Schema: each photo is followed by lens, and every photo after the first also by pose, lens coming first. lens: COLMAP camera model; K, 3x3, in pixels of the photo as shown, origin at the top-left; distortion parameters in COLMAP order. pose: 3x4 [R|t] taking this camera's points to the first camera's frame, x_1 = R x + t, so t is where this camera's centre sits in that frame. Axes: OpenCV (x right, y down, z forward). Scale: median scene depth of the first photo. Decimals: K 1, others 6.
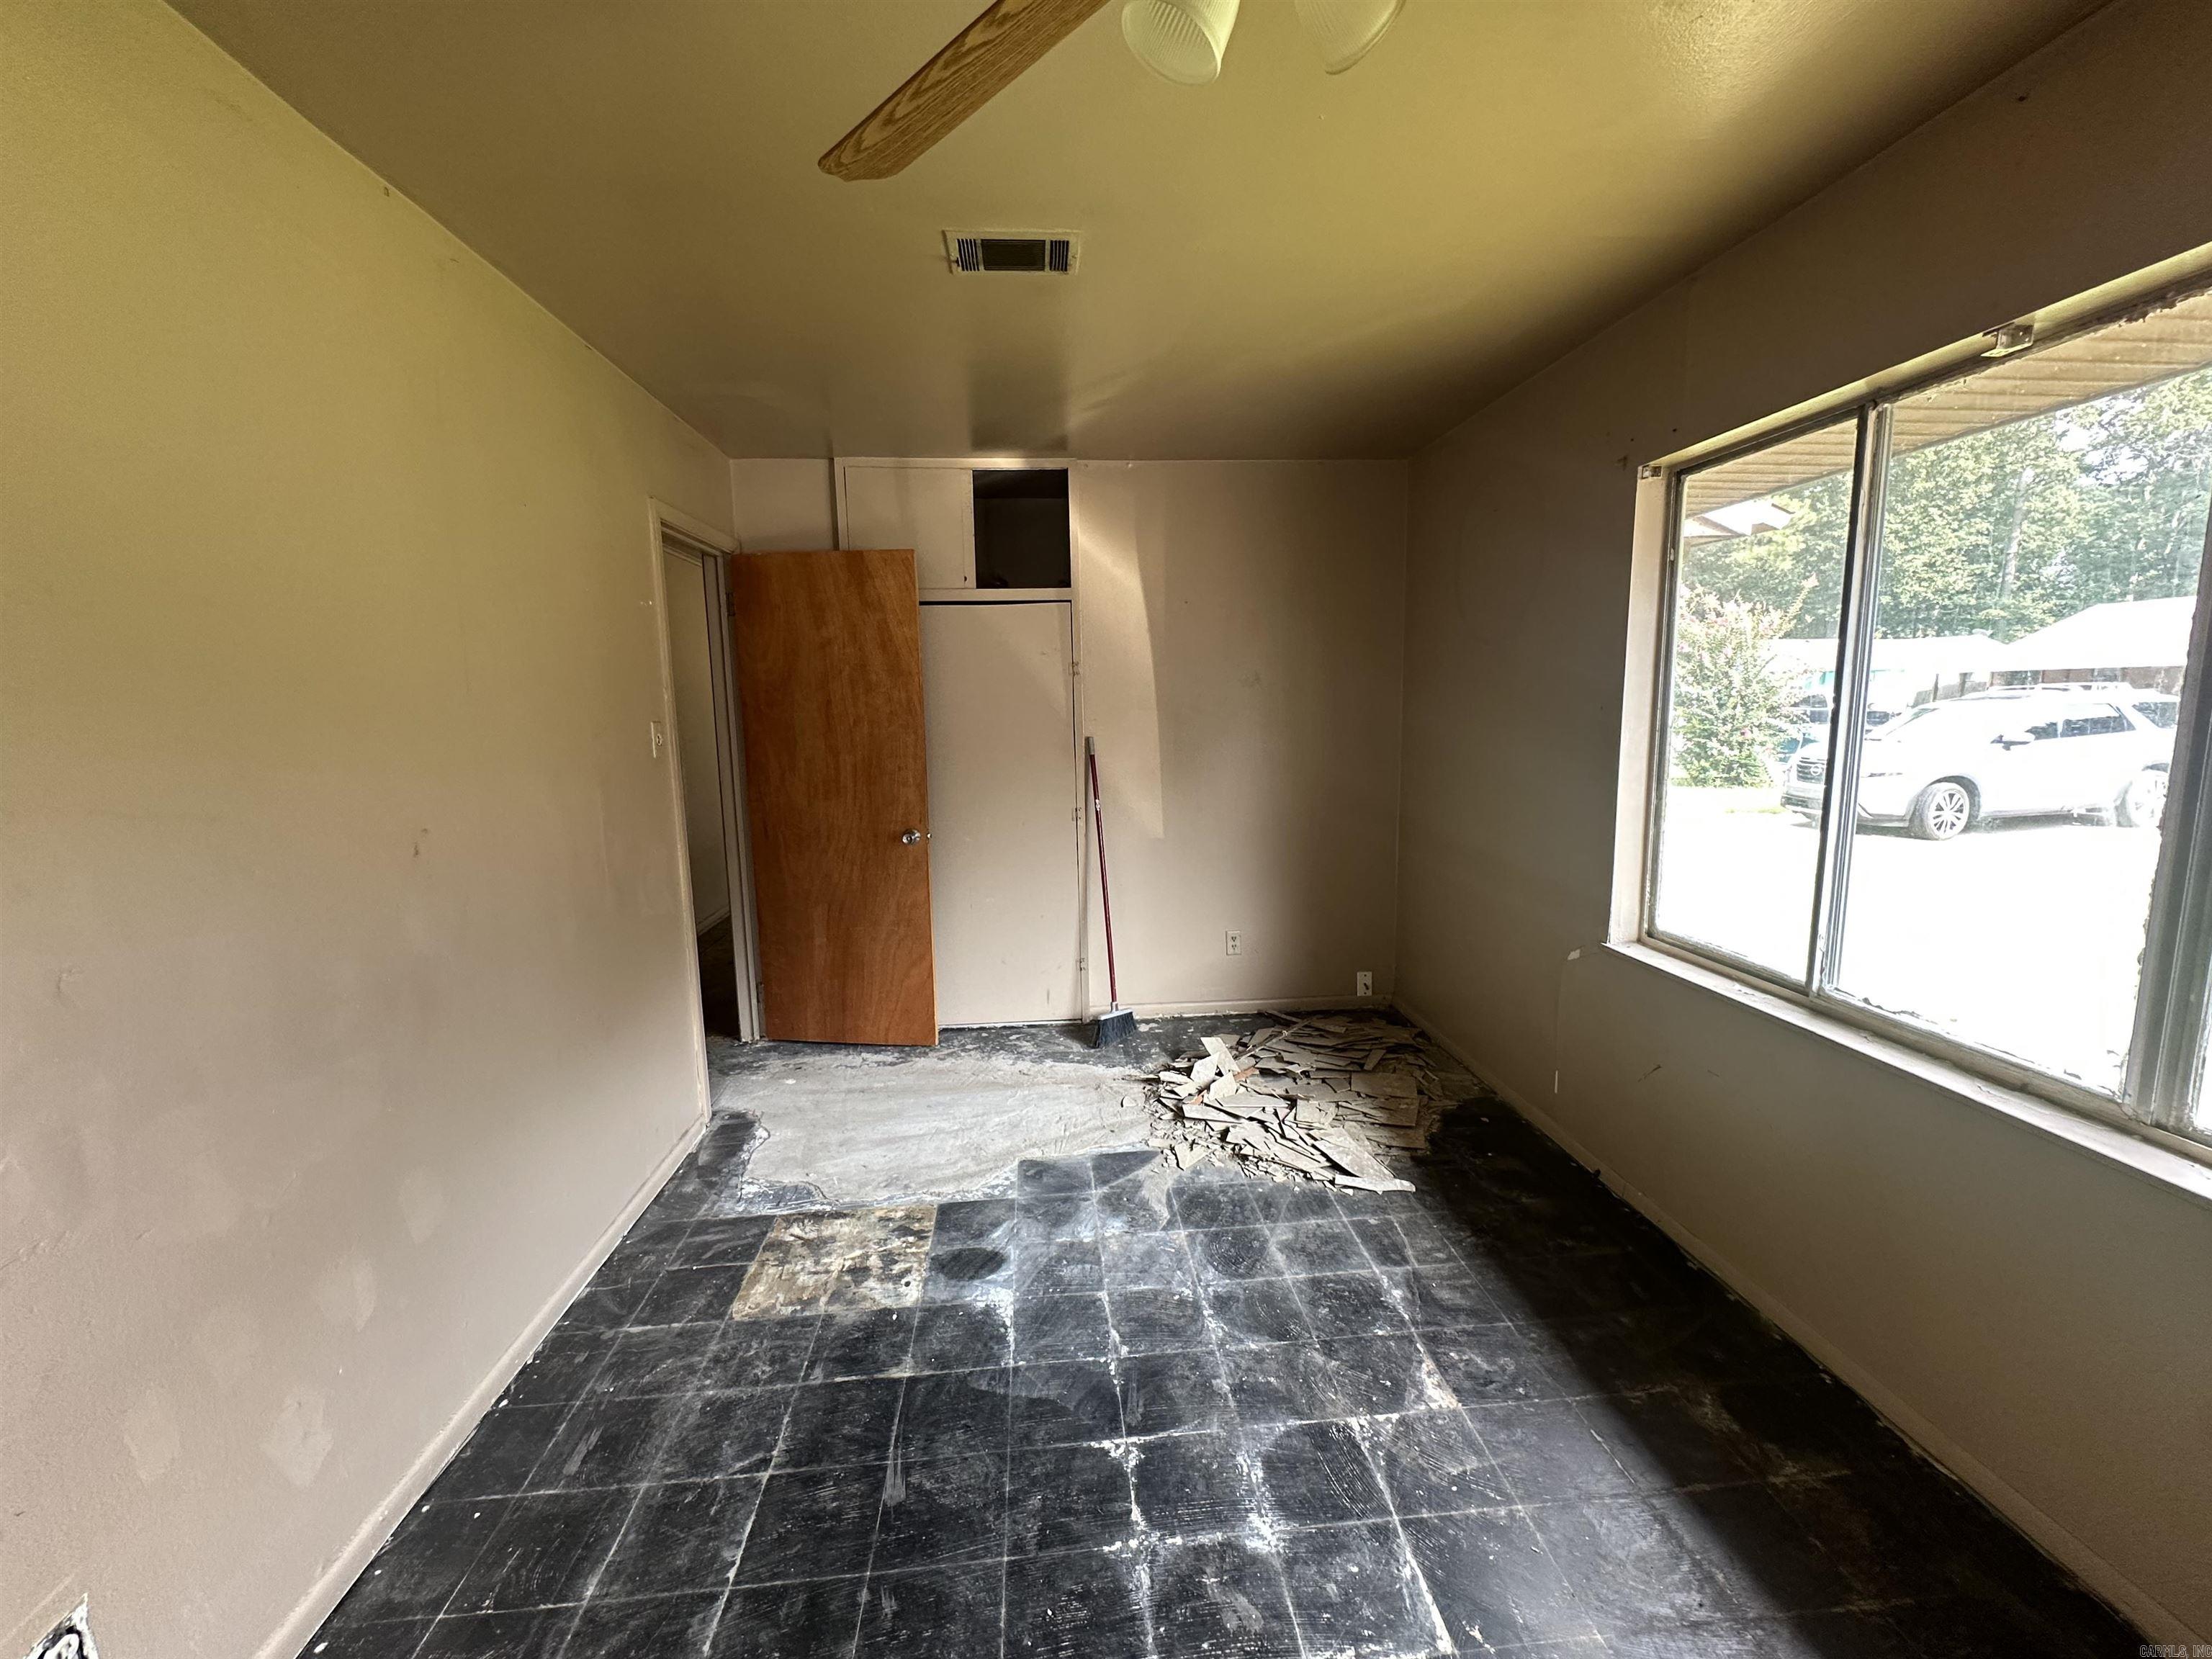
lens RADIAL K [[904.8, 0, 1108.7], [0, 904.8, 832.5], [0, 0, 1]] dist [-0.002962, 0.000881]
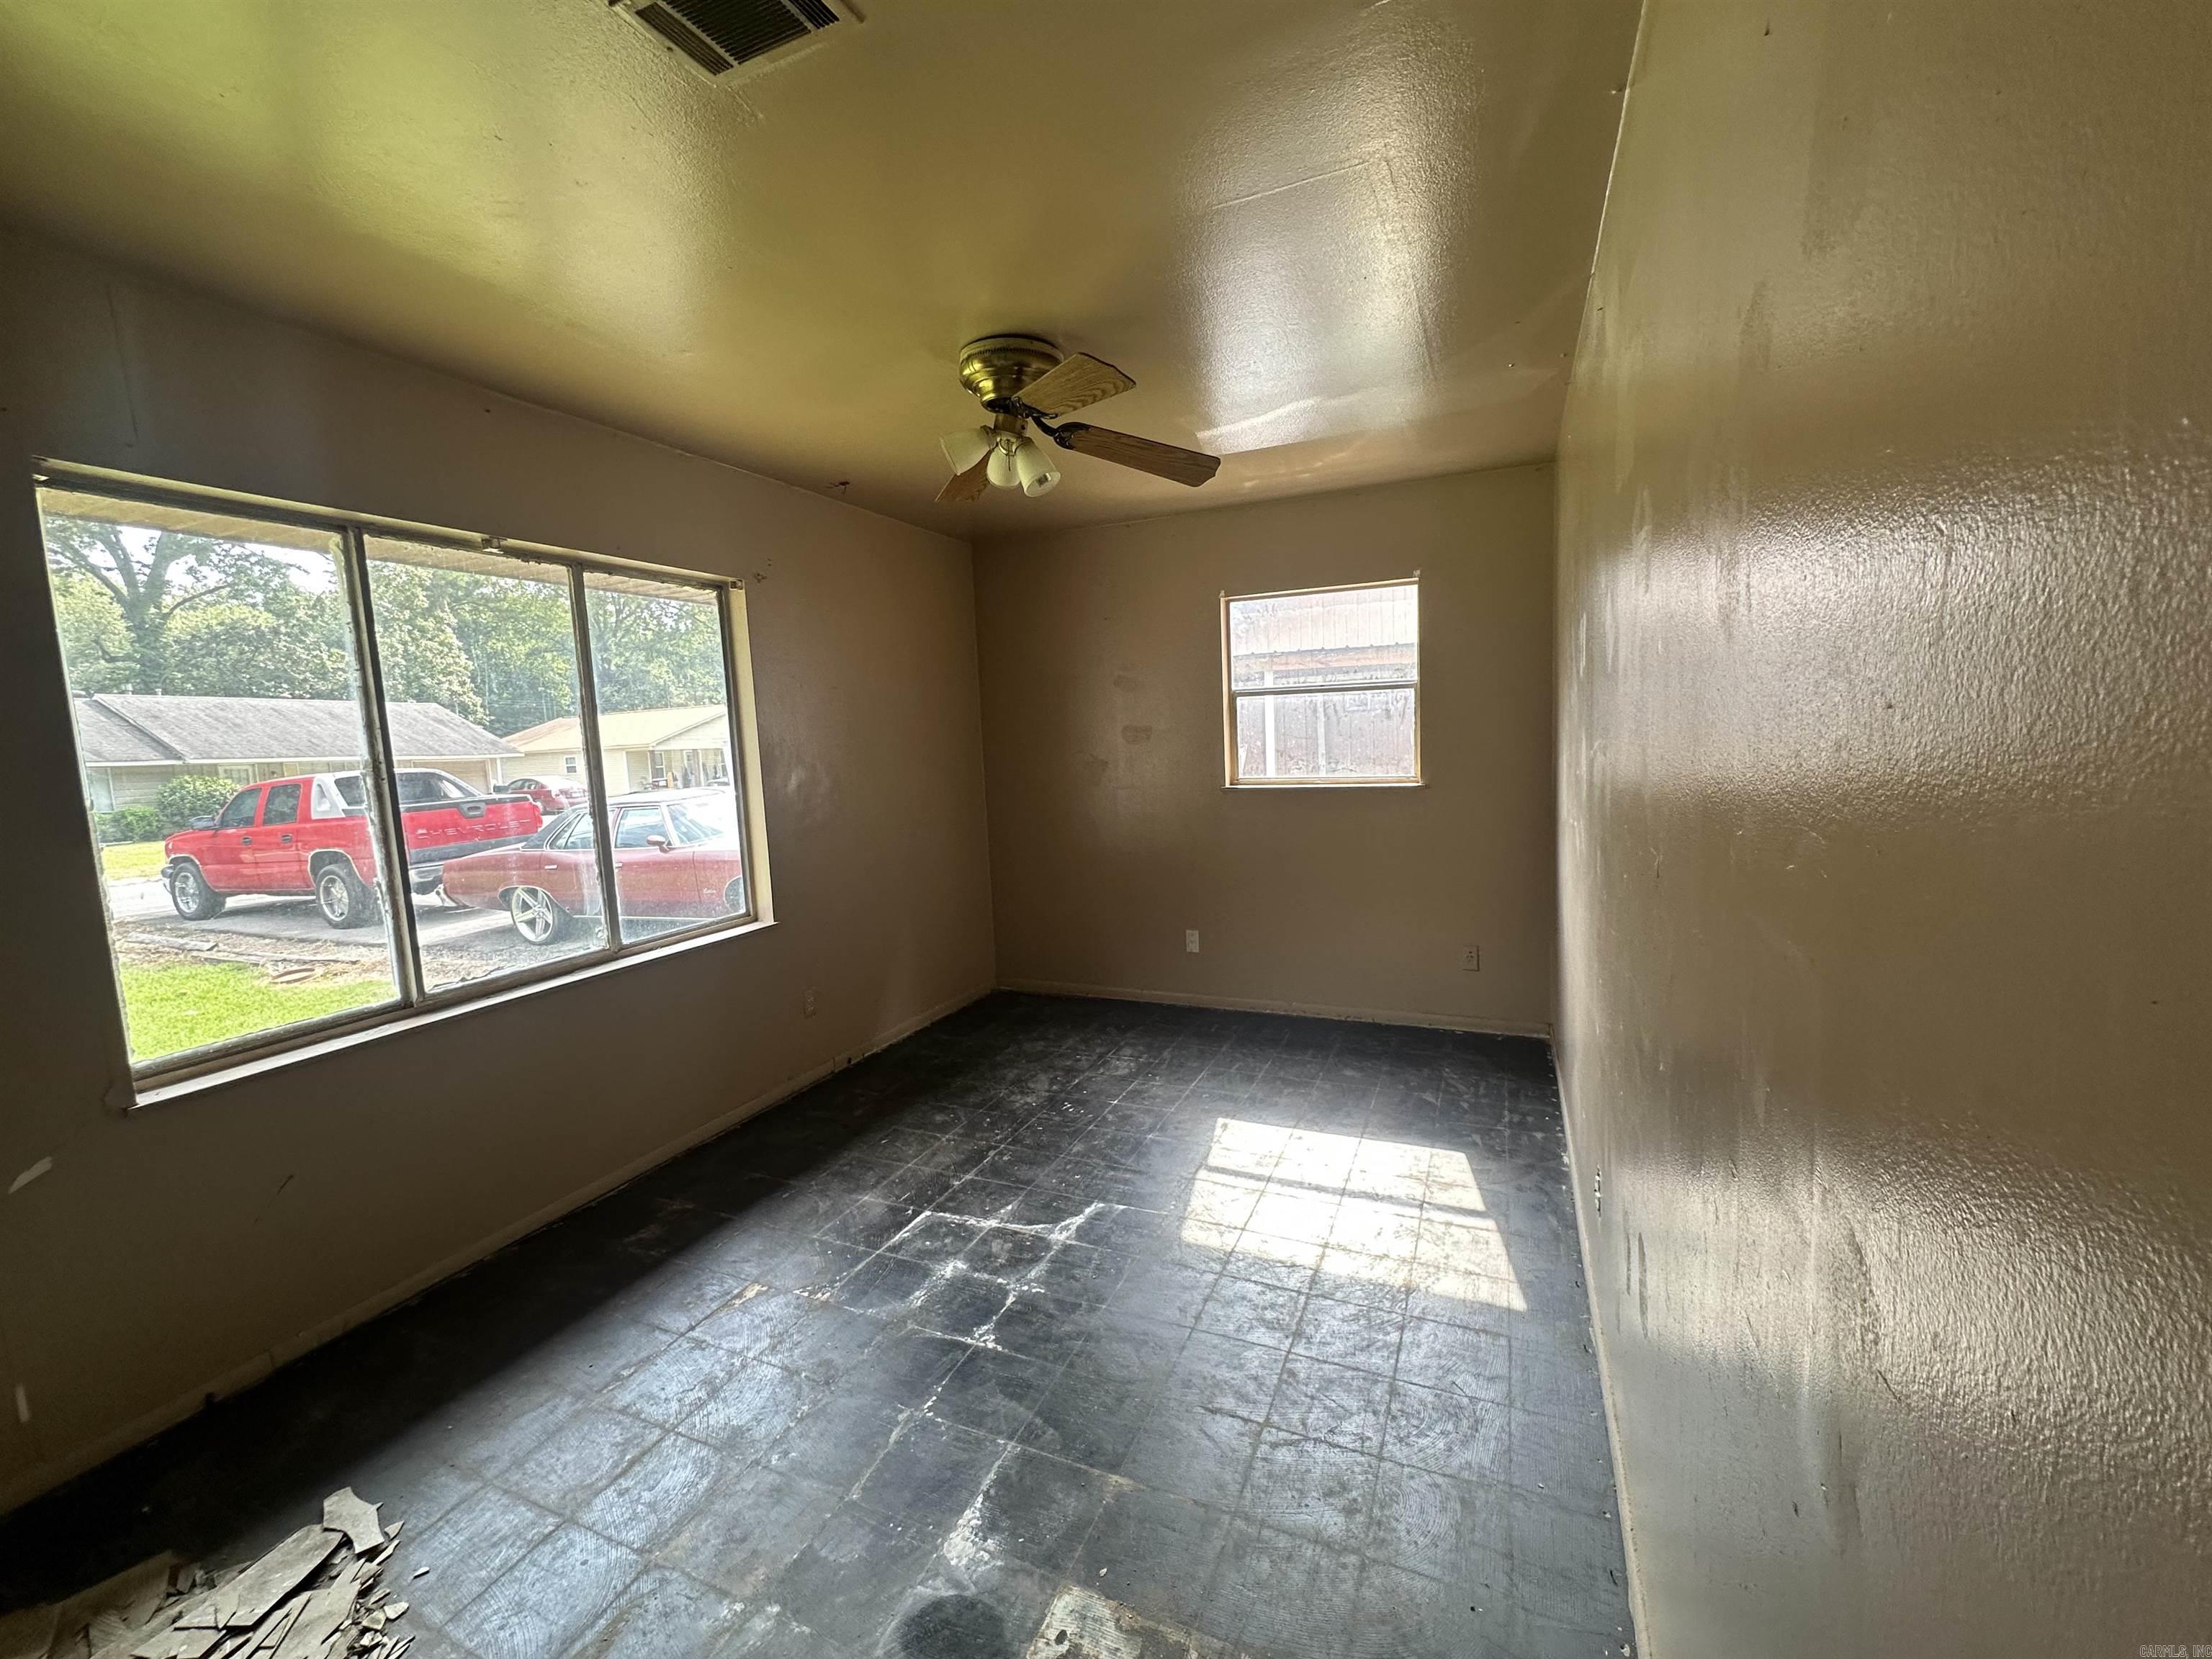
lens RADIAL K [[904.8, 0, 1108.7], [0, 904.8, 832.5], [0, 0, 1]] dist [-0.002962, 0.000881]
pose [[-0.879484, 0.002520, 0.475922, -0.632228], [0.123737, 0.966808, 0.223543, -0.201902], [-0.459562, 0.255491, -0.850604, 1.577956]]
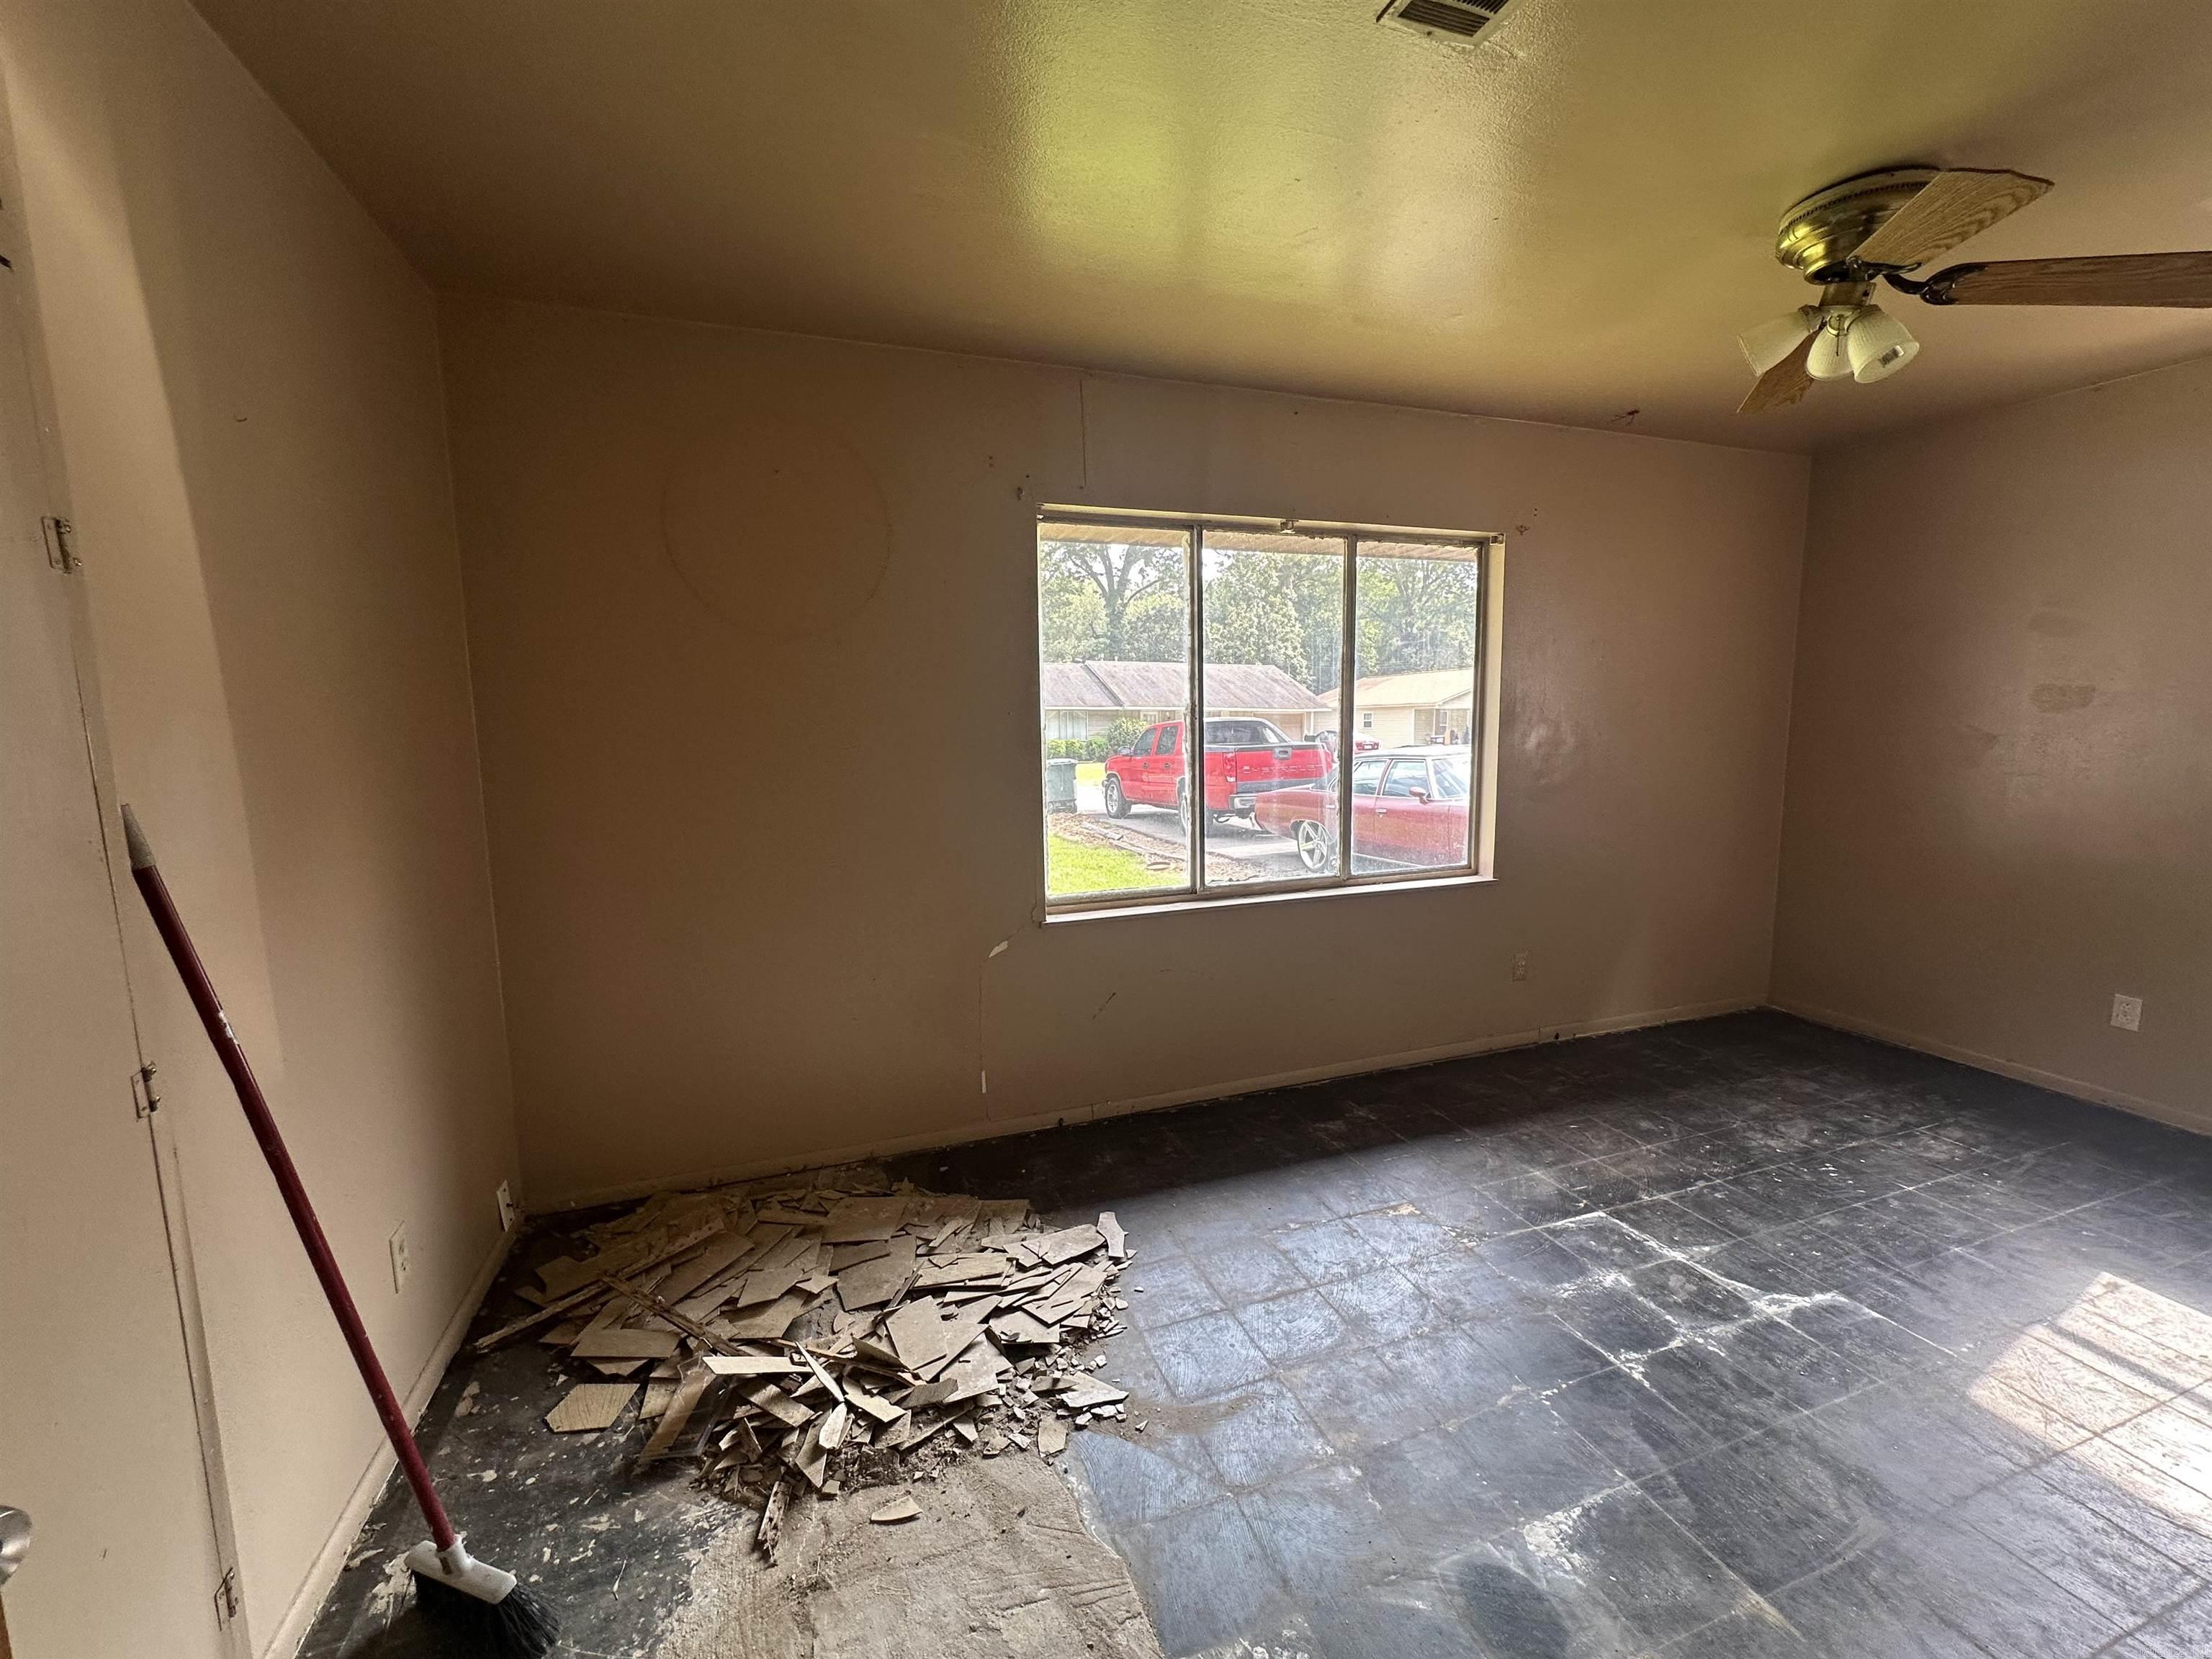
lens RADIAL K [[904.8, 0, 1108.7], [0, 904.8, 832.5], [0, 0, 1]] dist [-0.002962, 0.000881]
pose [[-0.258794, -0.102014, 0.960531, -0.712885], [0.155321, 0.977072, 0.145618, -0.180488], [-0.953363, 0.186876, -0.237015, 1.538932]]
